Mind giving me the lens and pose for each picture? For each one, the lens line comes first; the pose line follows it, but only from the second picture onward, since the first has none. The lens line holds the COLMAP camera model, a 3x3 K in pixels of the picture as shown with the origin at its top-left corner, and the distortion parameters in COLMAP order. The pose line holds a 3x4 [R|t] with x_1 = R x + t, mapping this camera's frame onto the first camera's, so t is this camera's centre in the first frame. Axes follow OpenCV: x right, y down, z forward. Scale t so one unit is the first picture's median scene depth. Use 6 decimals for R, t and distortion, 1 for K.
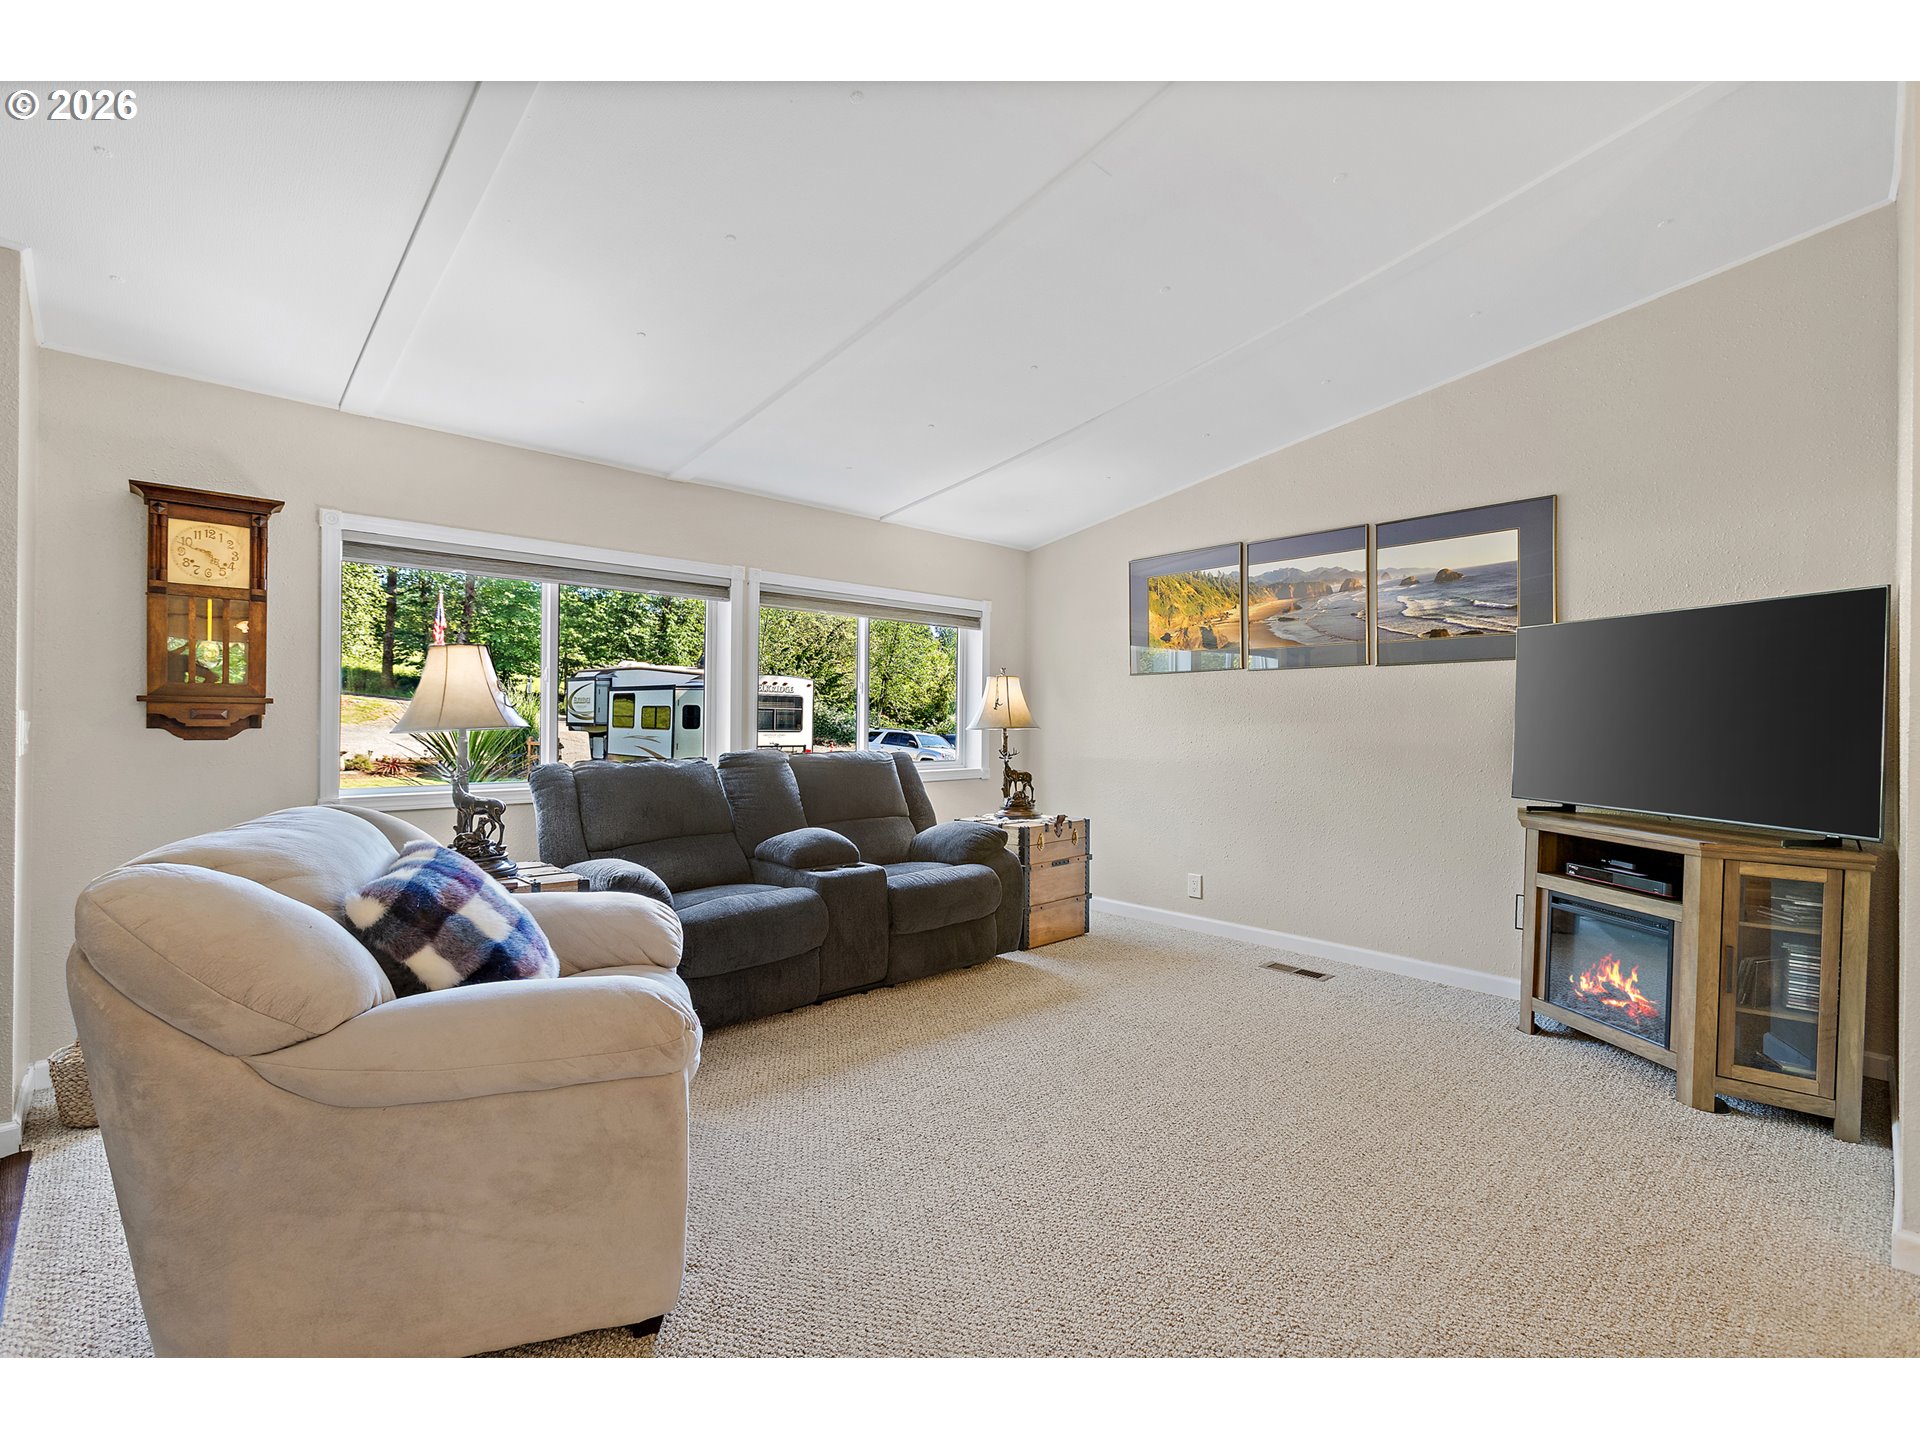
lens RADIAL K [[888.1, 0, 960.0], [0, 888.1, 728.4], [0, 0, 1]] dist [-0.006741, -0.000058]
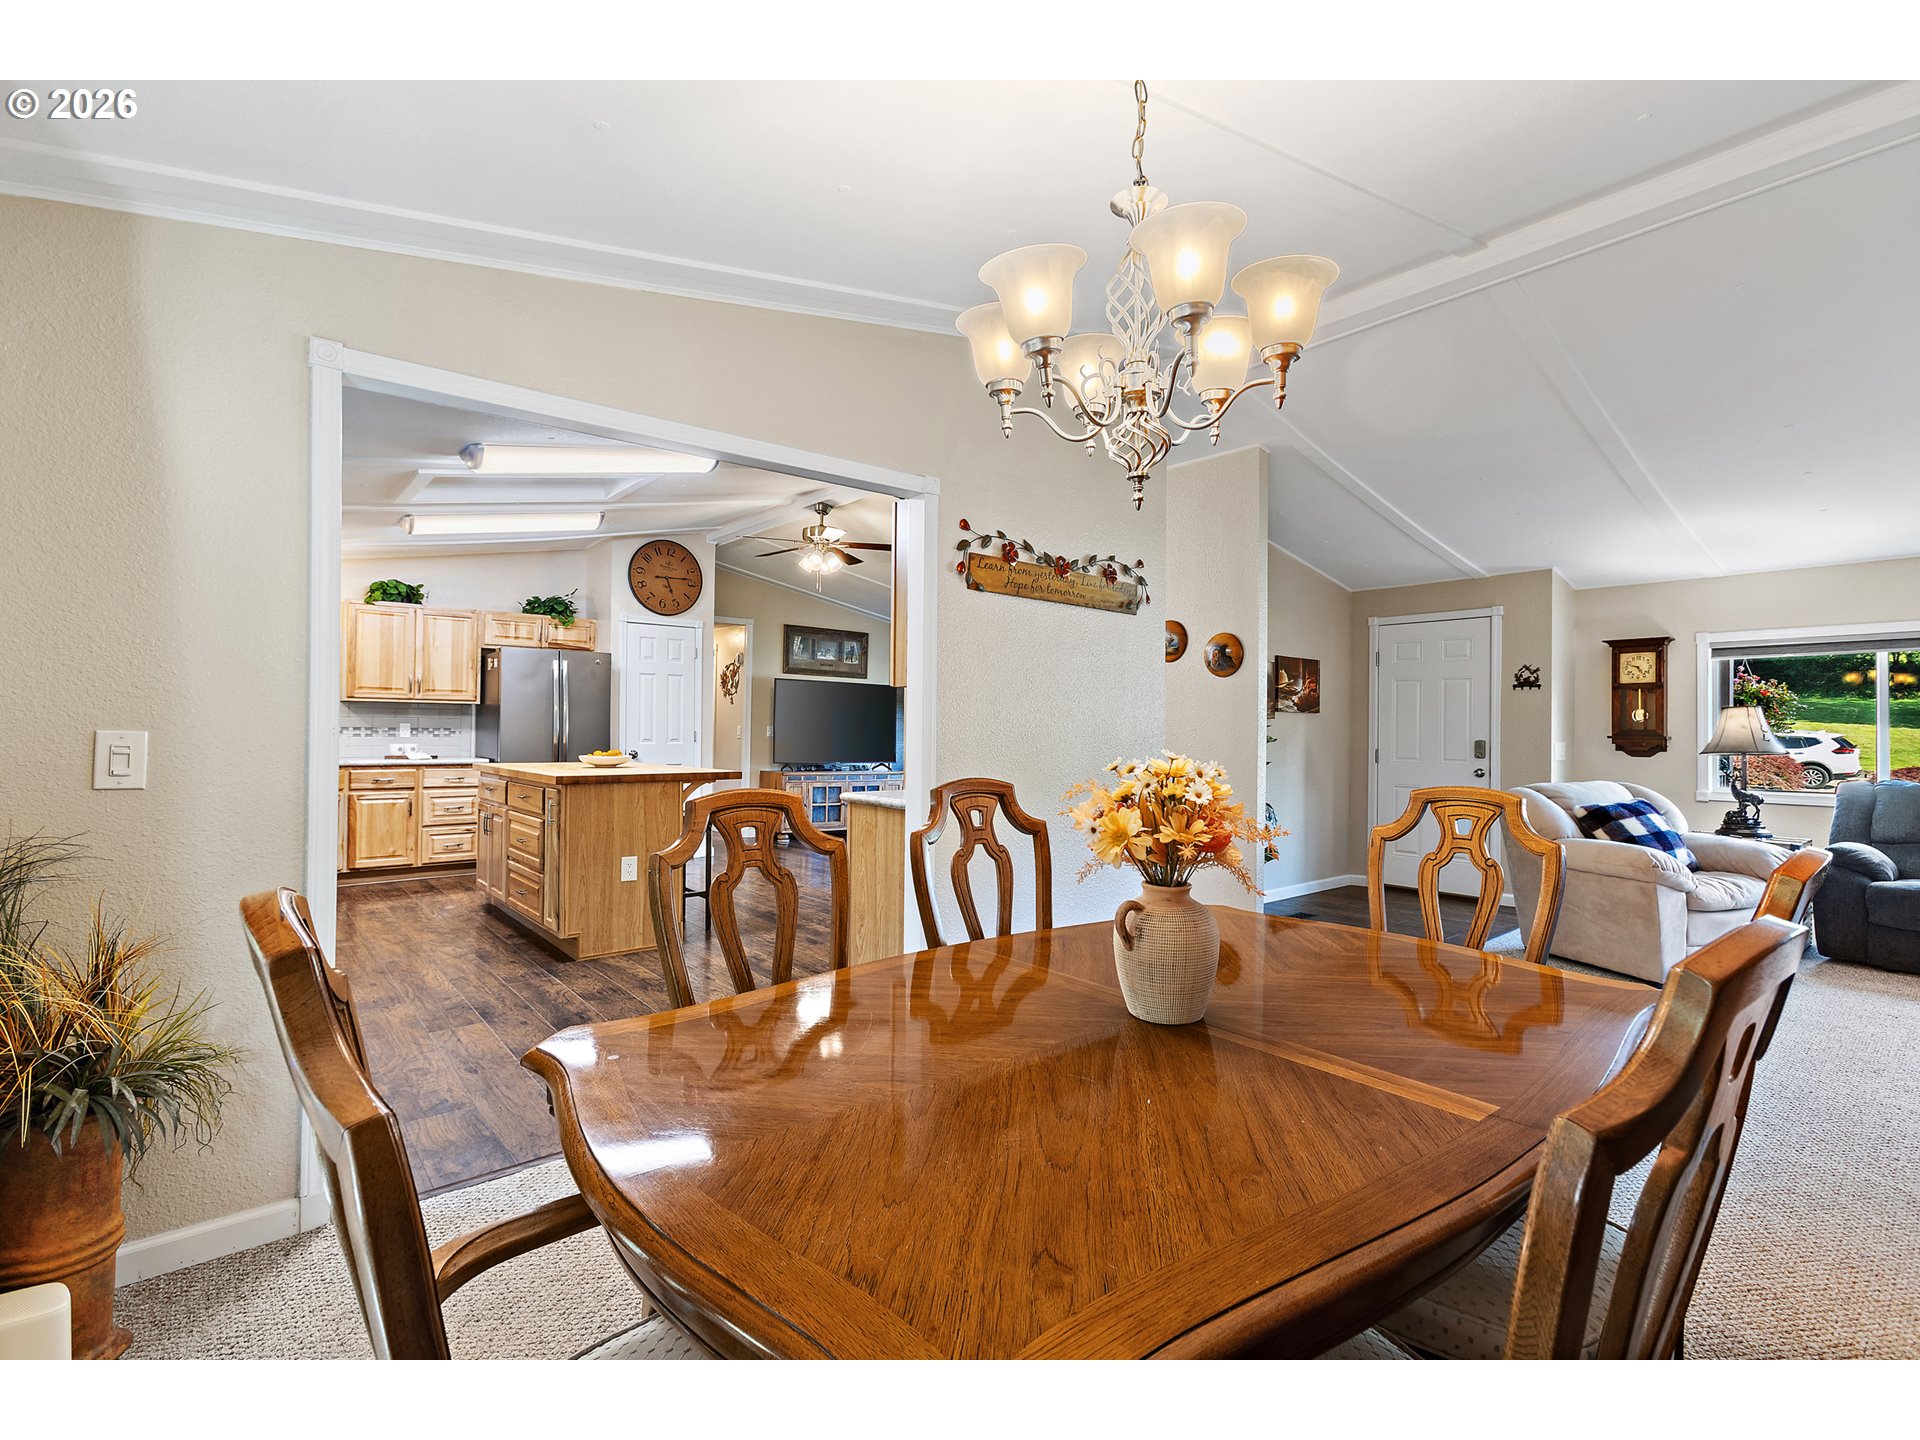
lens RADIAL K [[935.7, 0, 968.6], [0, 935.7, 722.3], [0, 0, 1]] dist [-0.001857, 0.000708]
pose [[-0.012215, -0.017683, -0.999769, 1.367144], [-0.020378, 0.999640, -0.017432, 0.002659], [0.999718, 0.020160, -0.012571, -0.548240]]
